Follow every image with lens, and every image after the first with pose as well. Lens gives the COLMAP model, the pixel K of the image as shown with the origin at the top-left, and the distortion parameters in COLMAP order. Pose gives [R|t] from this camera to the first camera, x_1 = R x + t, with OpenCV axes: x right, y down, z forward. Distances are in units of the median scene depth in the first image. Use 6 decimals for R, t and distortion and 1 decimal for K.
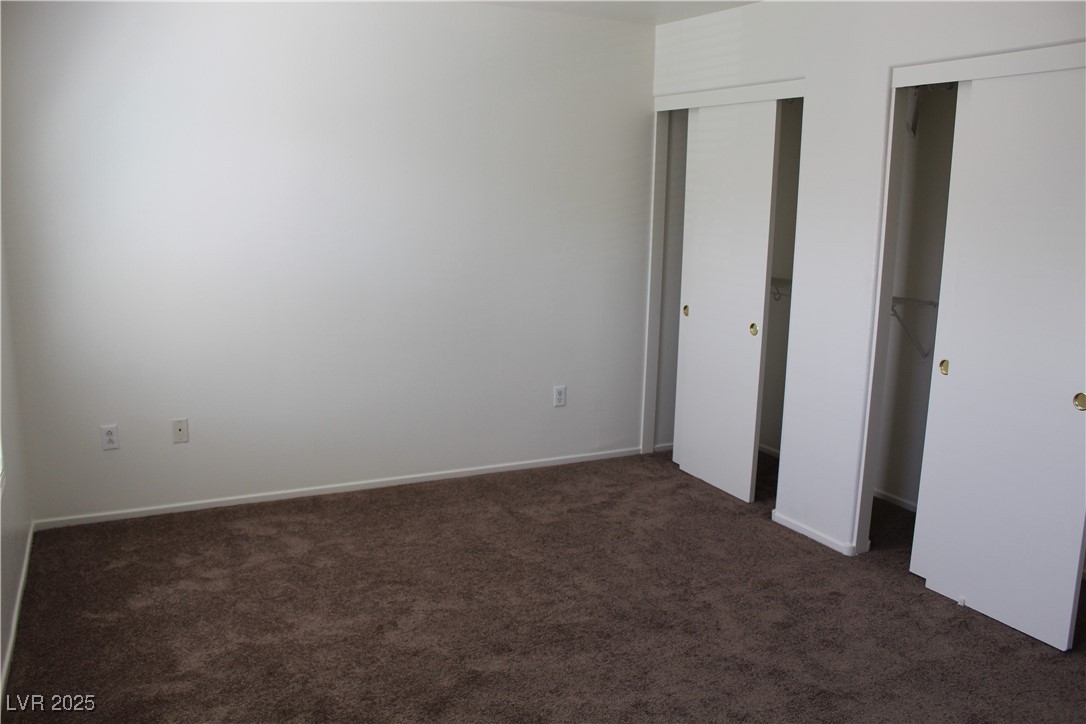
lens RADIAL K [[902.8, 0, 543.0], [0, 902.8, 362.0], [0, 0, 1]] dist [-0.166635, 0.141061]
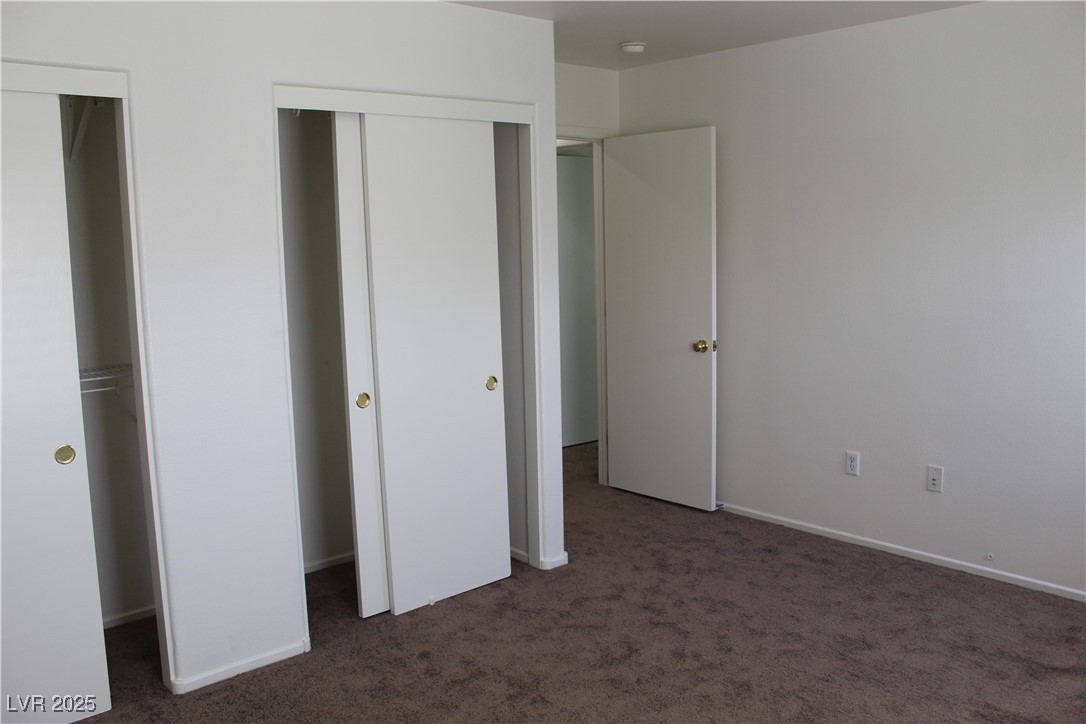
lens RADIAL K [[902.8, 0, 543.0], [0, 902.8, 362.0], [0, 0, 1]] dist [-0.166635, 0.141061]
pose [[-0.256511, -0.154923, 0.954045, -0.517451], [0.198137, 0.957680, 0.208786, -0.194500], [-0.946015, 0.242587, -0.214959, 0.957746]]
